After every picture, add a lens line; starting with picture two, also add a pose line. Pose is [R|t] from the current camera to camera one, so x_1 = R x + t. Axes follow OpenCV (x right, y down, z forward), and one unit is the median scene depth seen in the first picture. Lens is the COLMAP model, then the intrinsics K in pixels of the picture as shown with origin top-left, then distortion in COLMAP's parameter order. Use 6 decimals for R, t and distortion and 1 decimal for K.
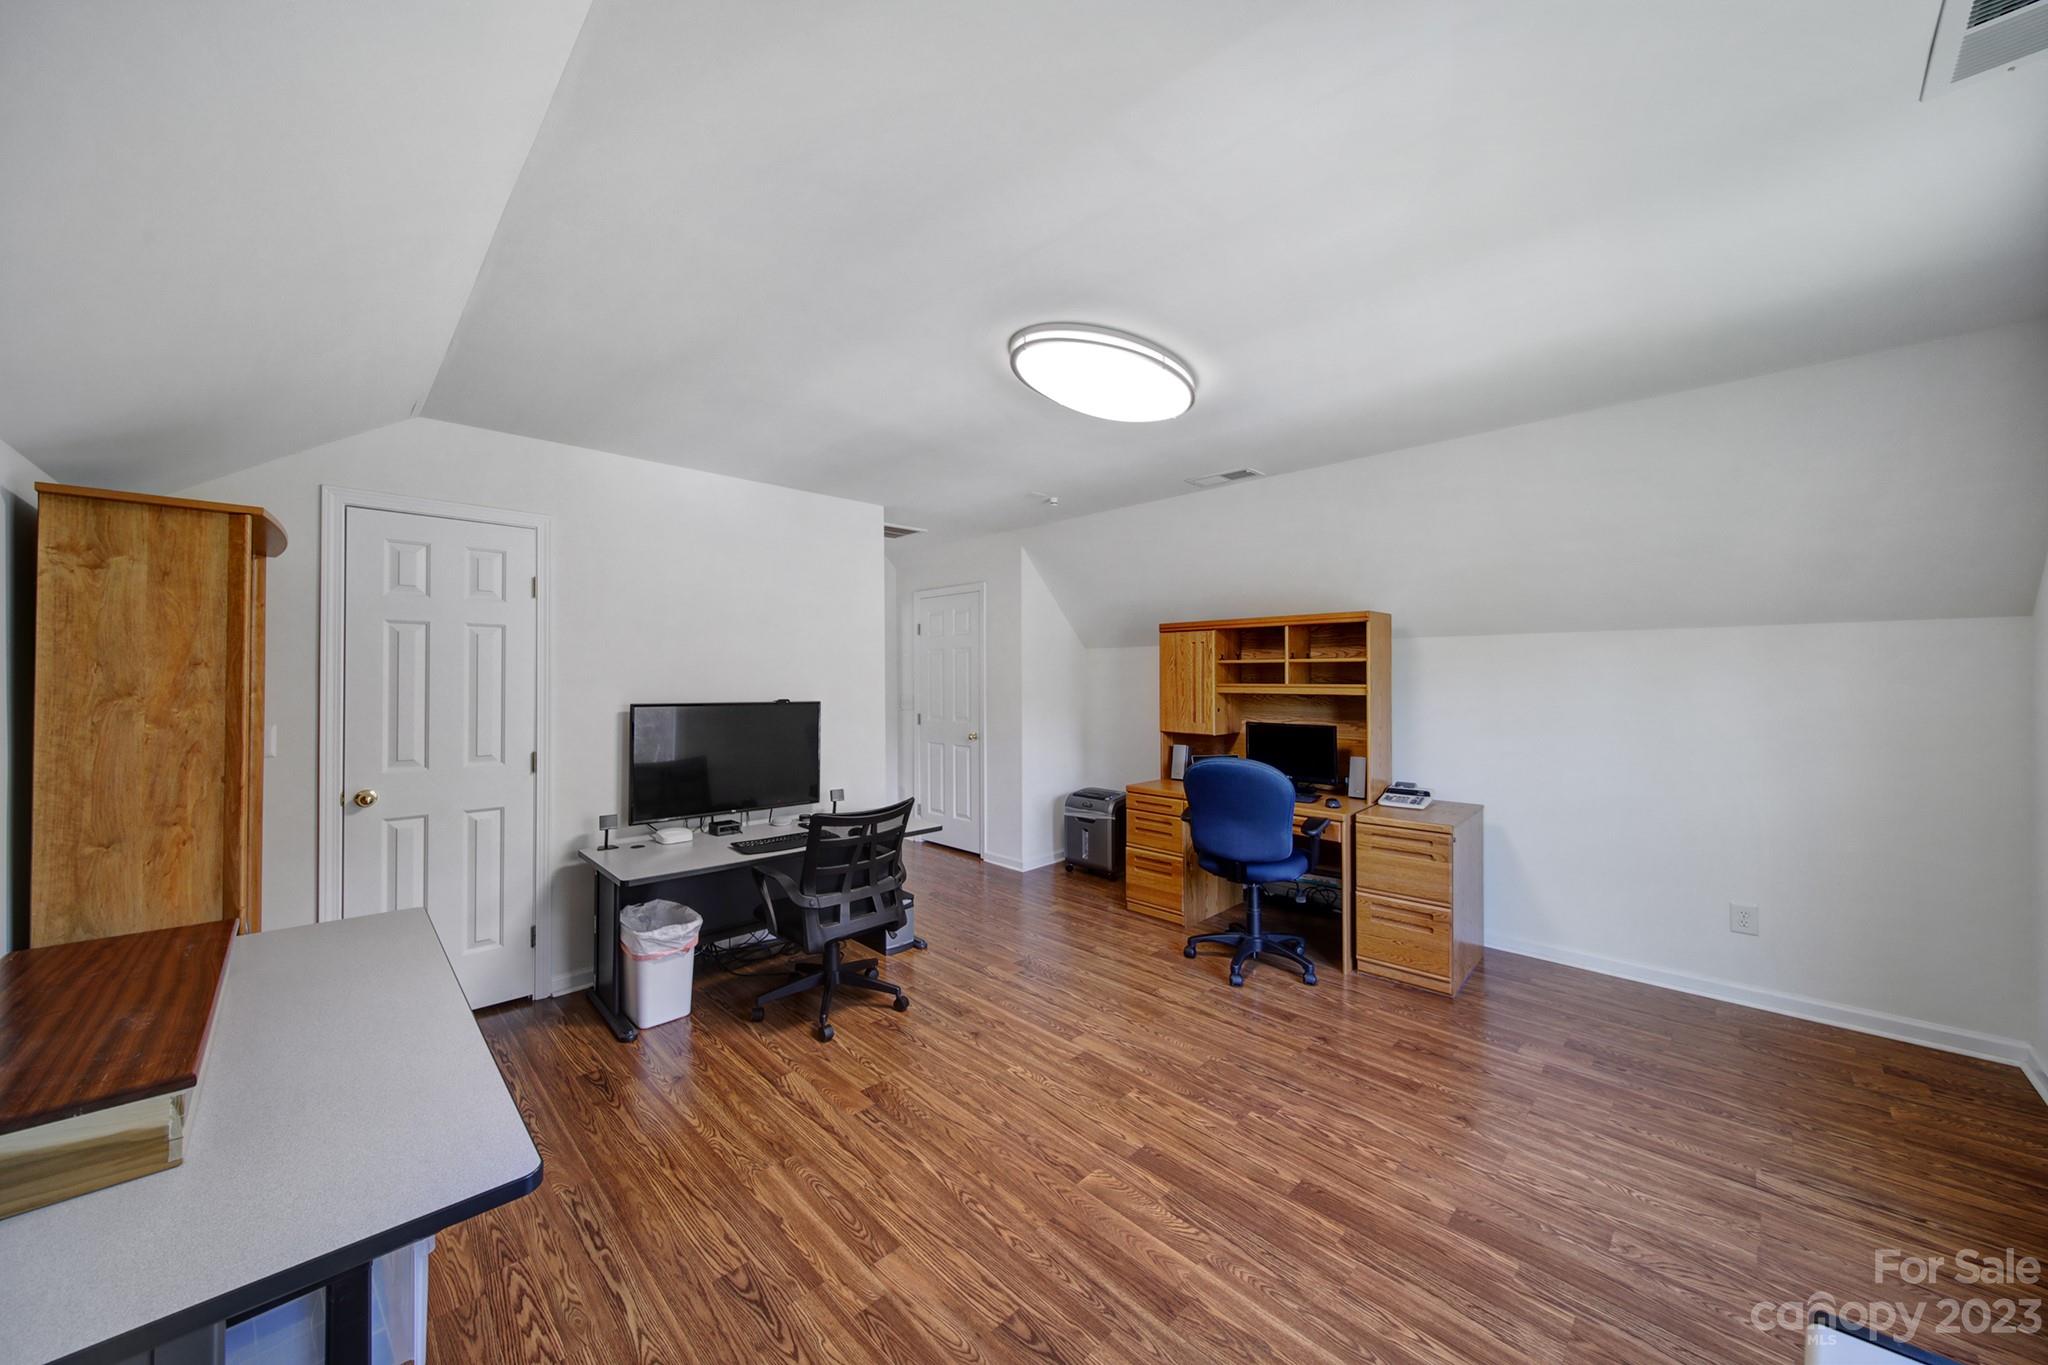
lens RADIAL K [[733.0, 0, 1027.3], [0, 733.0, 676.7], [0, 0, 1]] dist [0.001108, 0.000070]
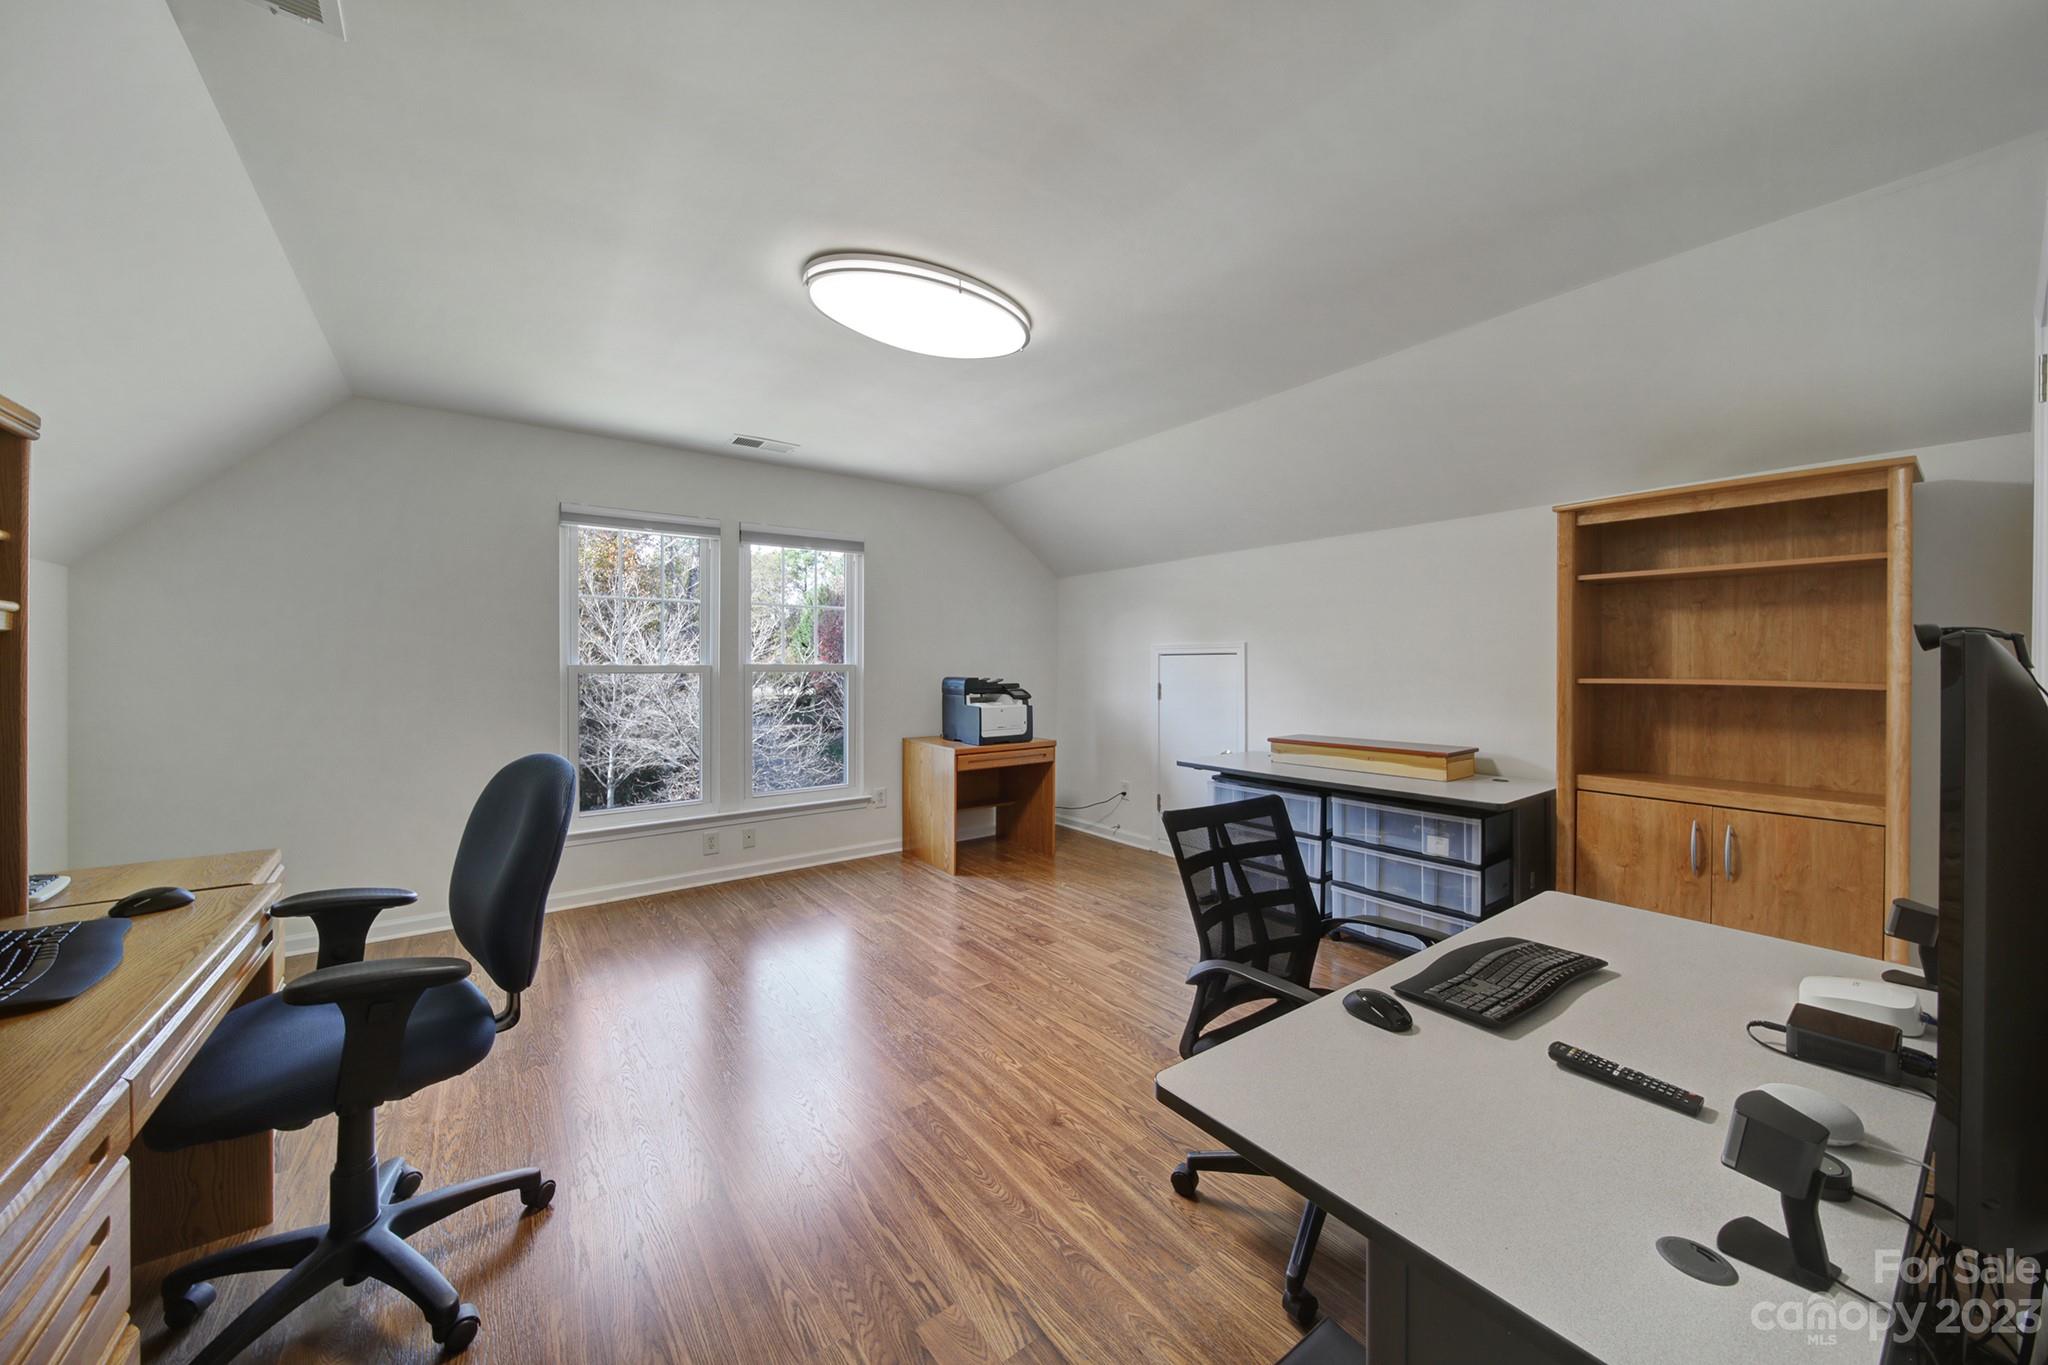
lens RADIAL K [[733.0, 0, 1025.2], [0, 733.0, 669.5], [0, 0, 1]] dist [0.001108, 0.000070]
pose [[-0.990066, -0.003763, 0.140551, -0.159349], [-0.003412, 0.999990, 0.002739, 0.067336], [-0.140560, 0.002233, -0.990070, 1.951588]]
